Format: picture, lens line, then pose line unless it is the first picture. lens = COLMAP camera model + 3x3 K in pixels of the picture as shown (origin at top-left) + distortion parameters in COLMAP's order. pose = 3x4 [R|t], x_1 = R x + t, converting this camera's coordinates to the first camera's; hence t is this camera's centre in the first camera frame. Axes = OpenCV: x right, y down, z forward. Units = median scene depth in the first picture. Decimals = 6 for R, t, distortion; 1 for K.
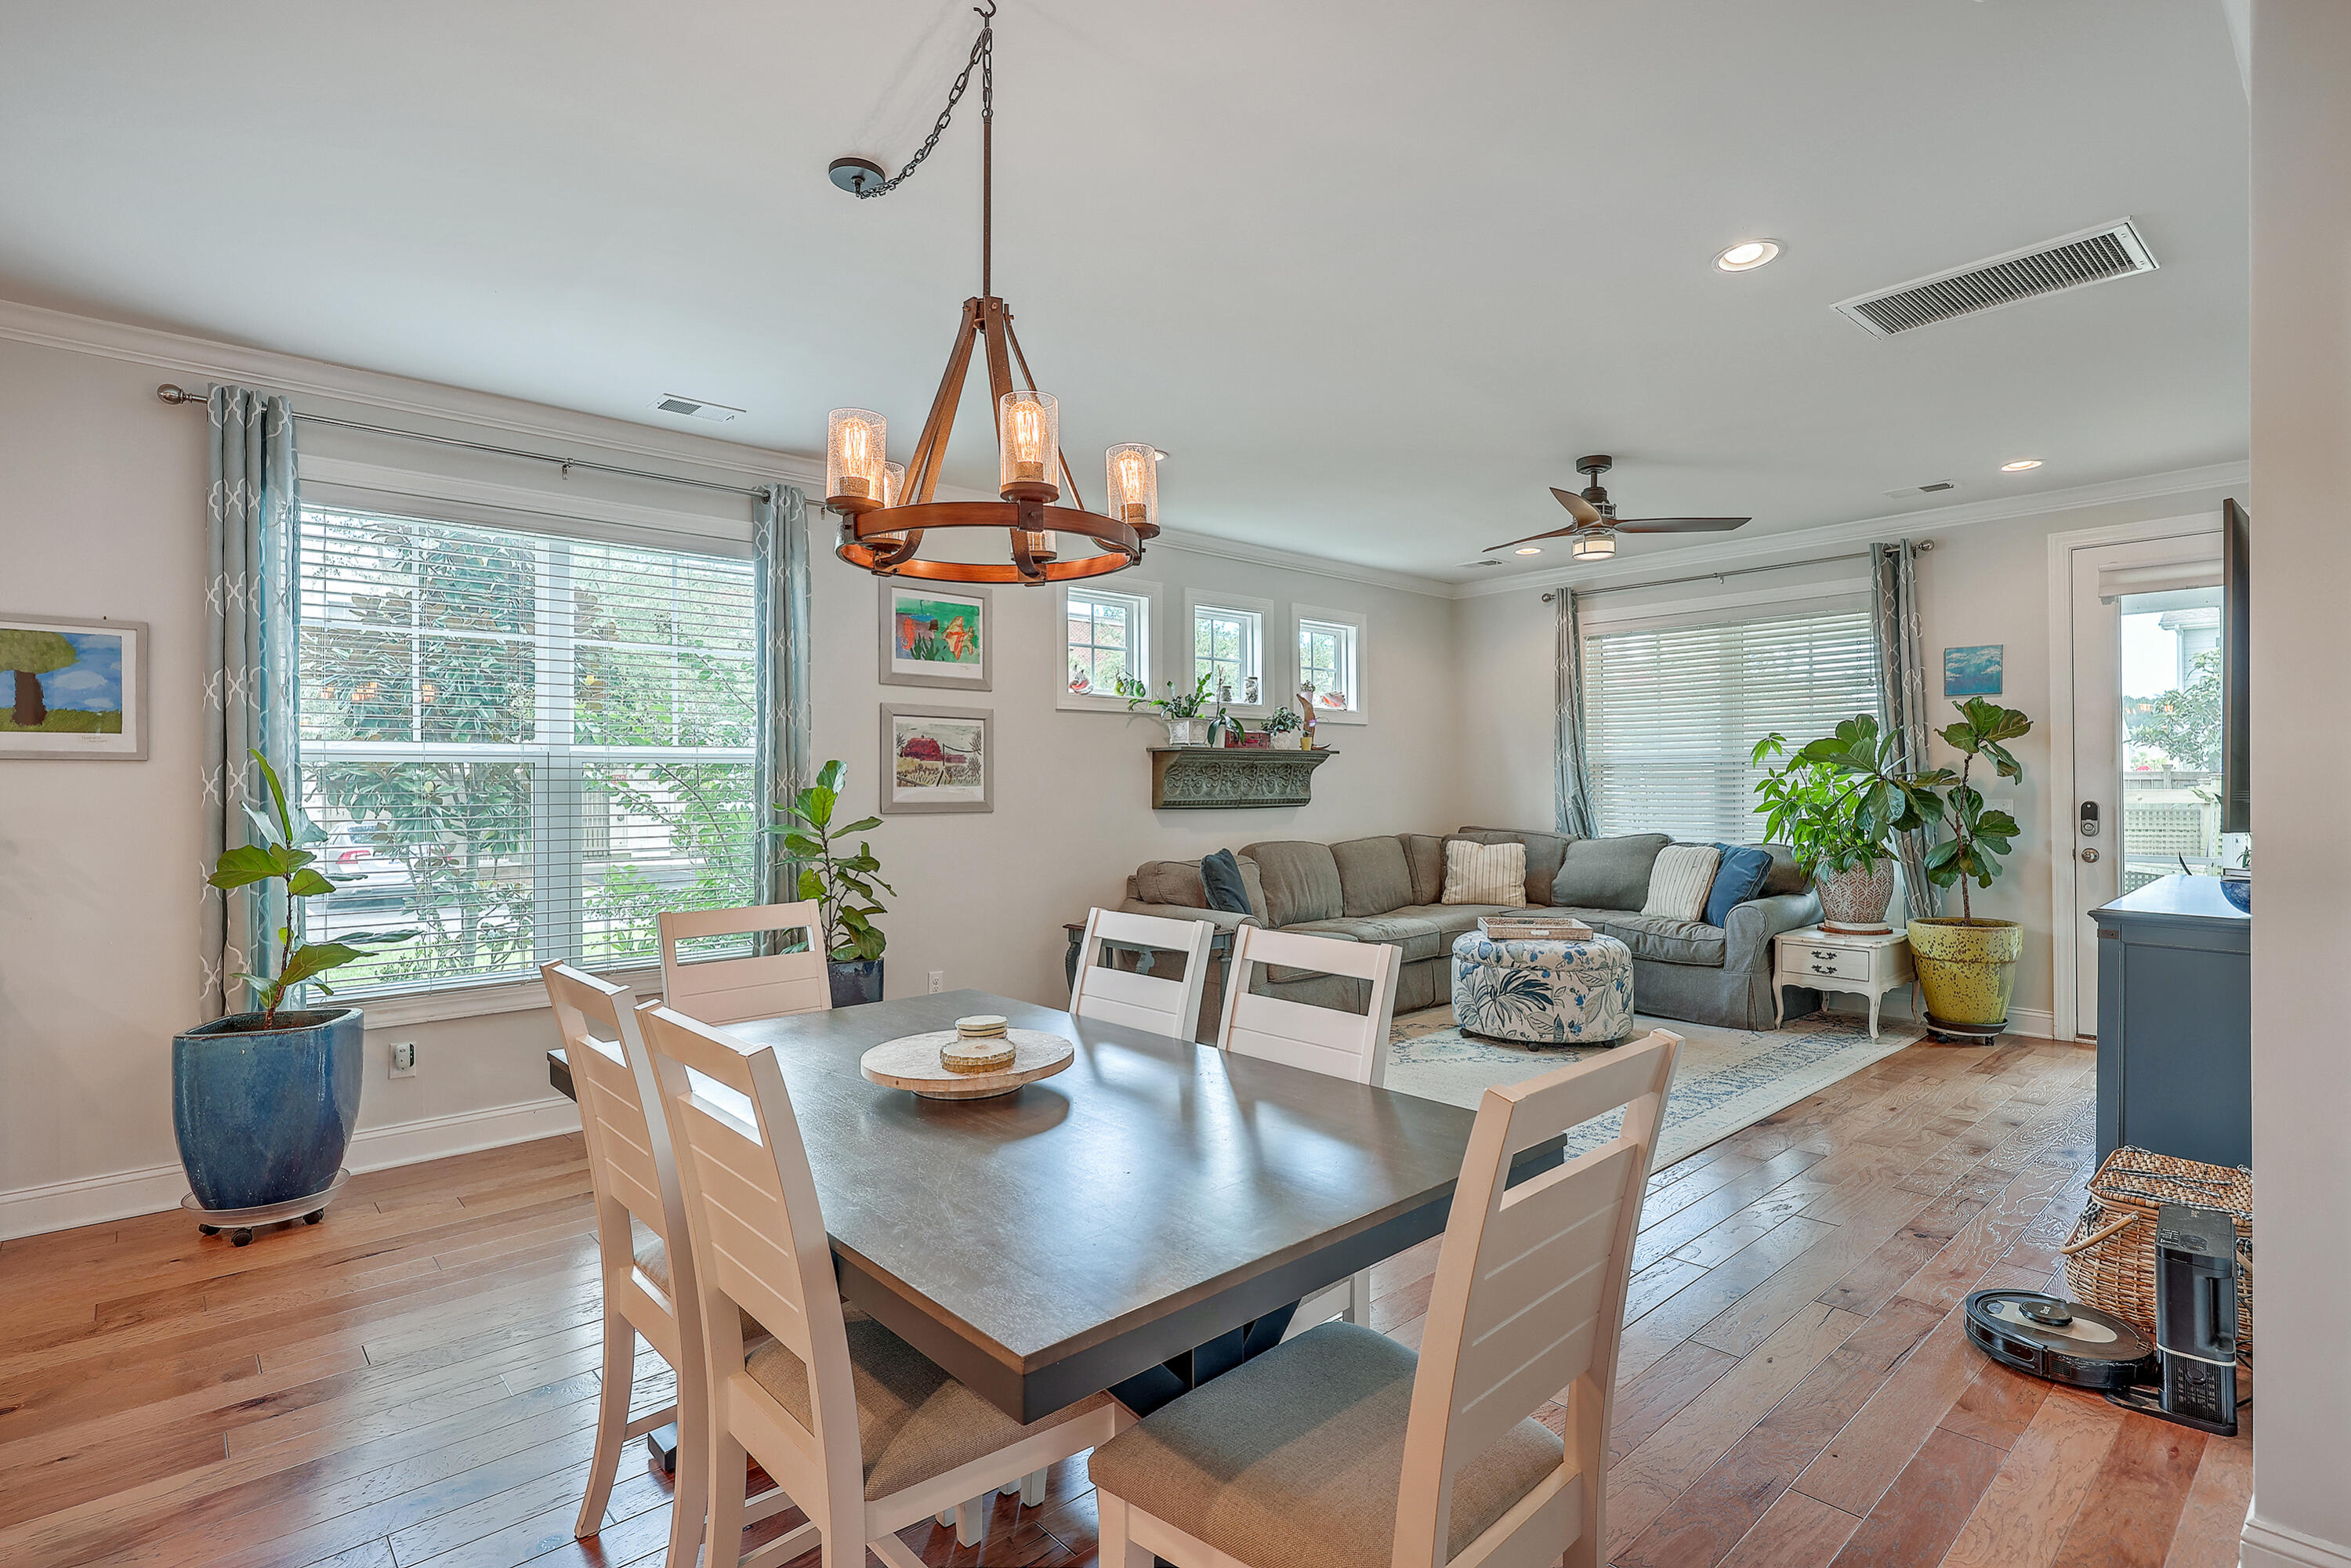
lens RADIAL K [[1146.2, 0, 1179.8], [0, 1146.2, 779.7], [0, 0, 1]] dist [0.002131, -0.000274]
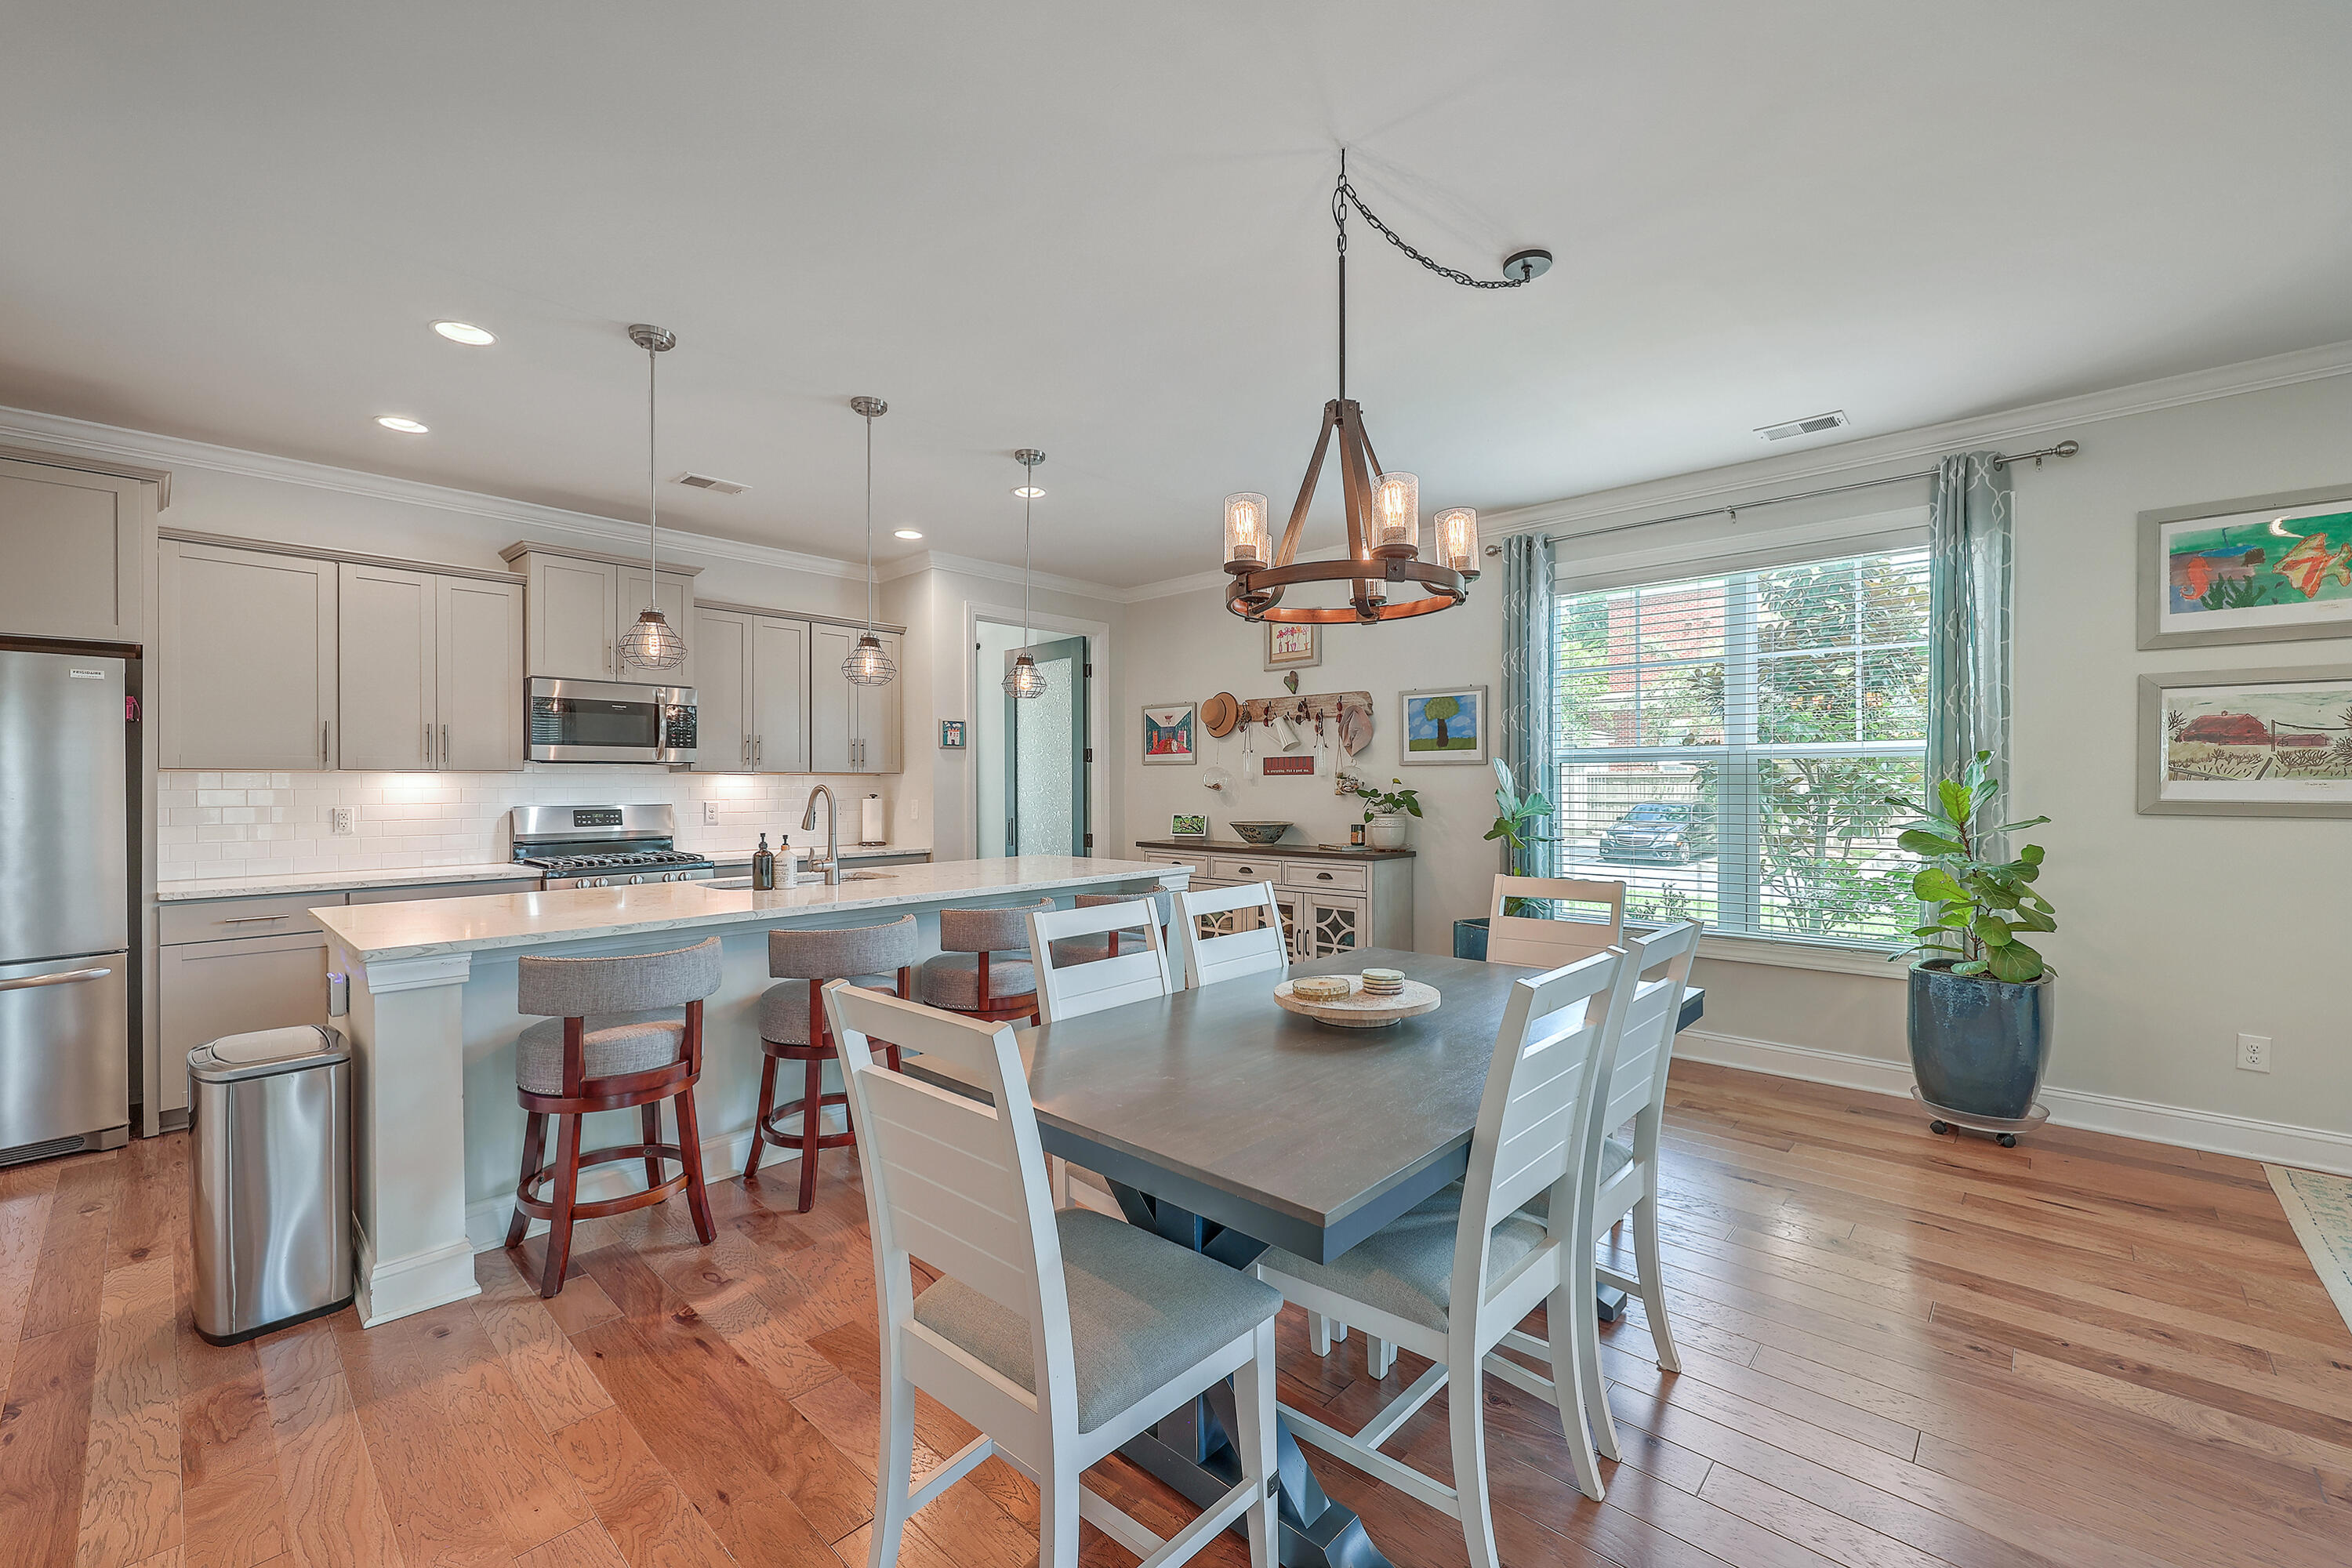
lens RADIAL K [[952.1, 0, 1183.8], [0, 952.1, 785.4], [0, 0, 1]] dist [0.000818, 0.000074]
pose [[0.086728, 0.008738, -0.996194, 0.315099], [0.007521, 0.999927, 0.009426, -0.001317], [0.996204, -0.008310, 0.086656, 0.261923]]
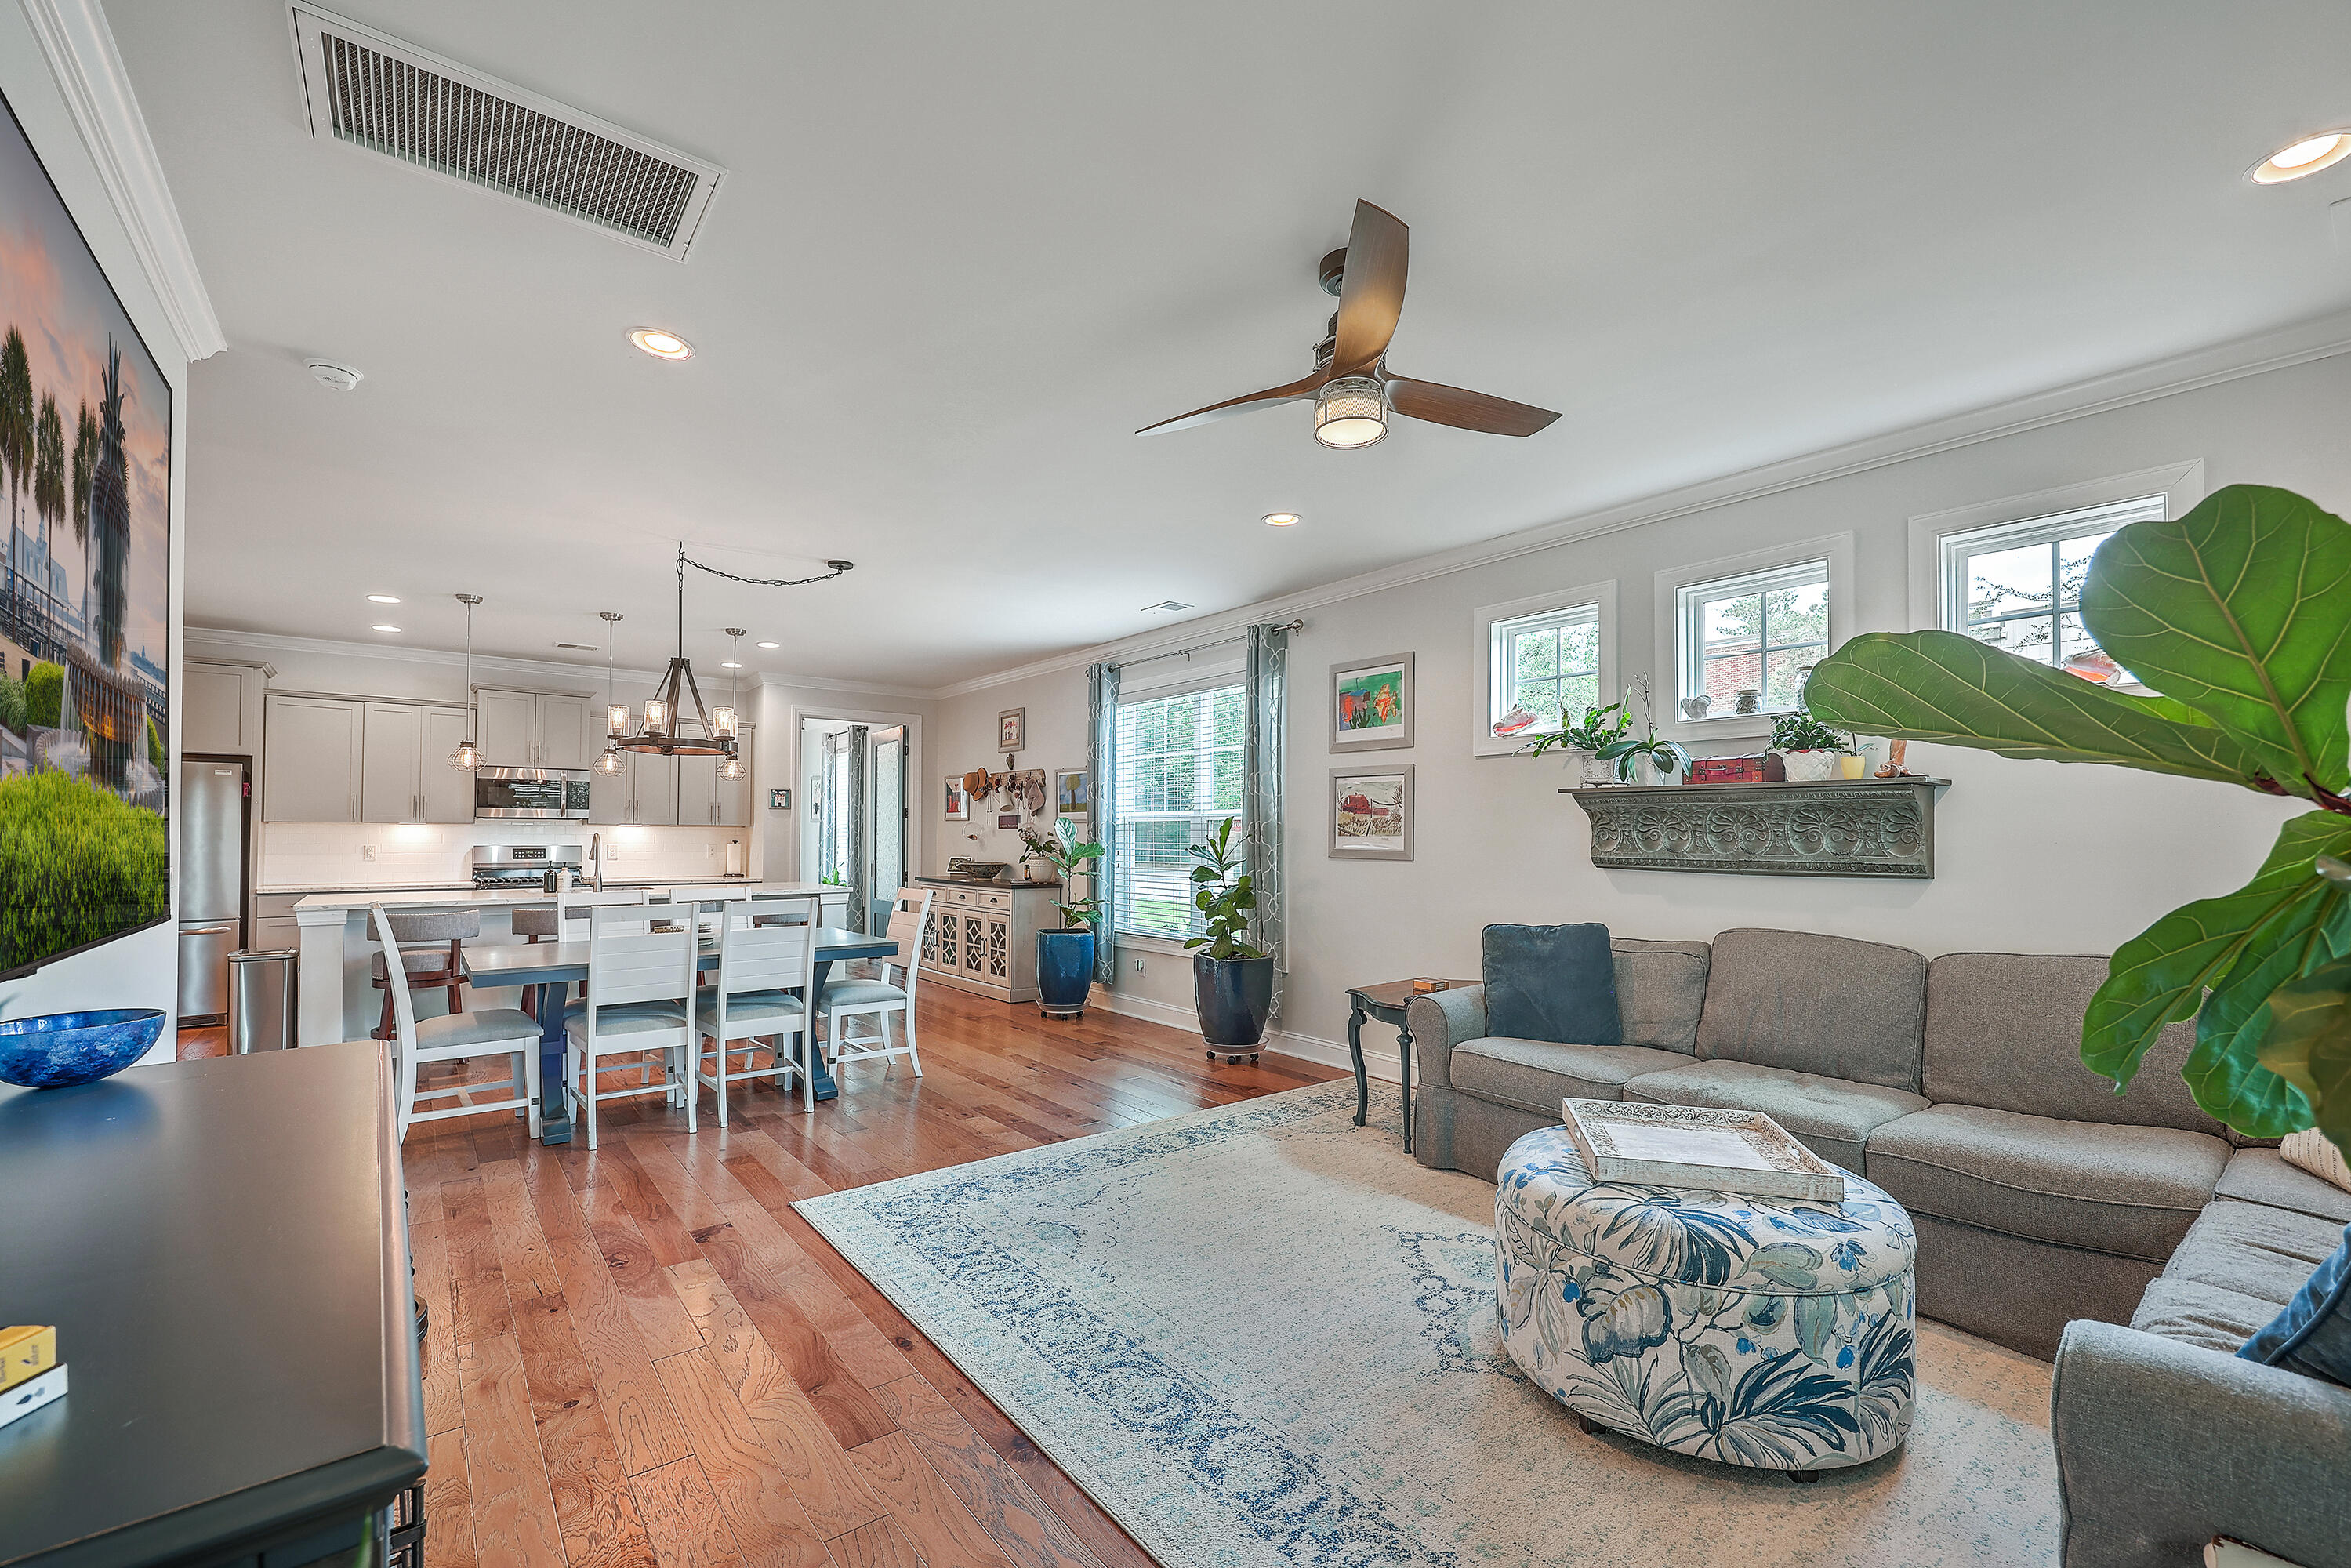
lens RADIAL K [[979.8, 0, 1200.0], [0, 979.8, 823.5], [0, 0, 1]] dist [-0.000153, -0.000099]
pose [[-0.057883, -0.005796, -0.998307, 0.751966], [0.001403, 0.999982, -0.005887, -0.001345], [0.998322, -0.001741, -0.057873, 0.852910]]
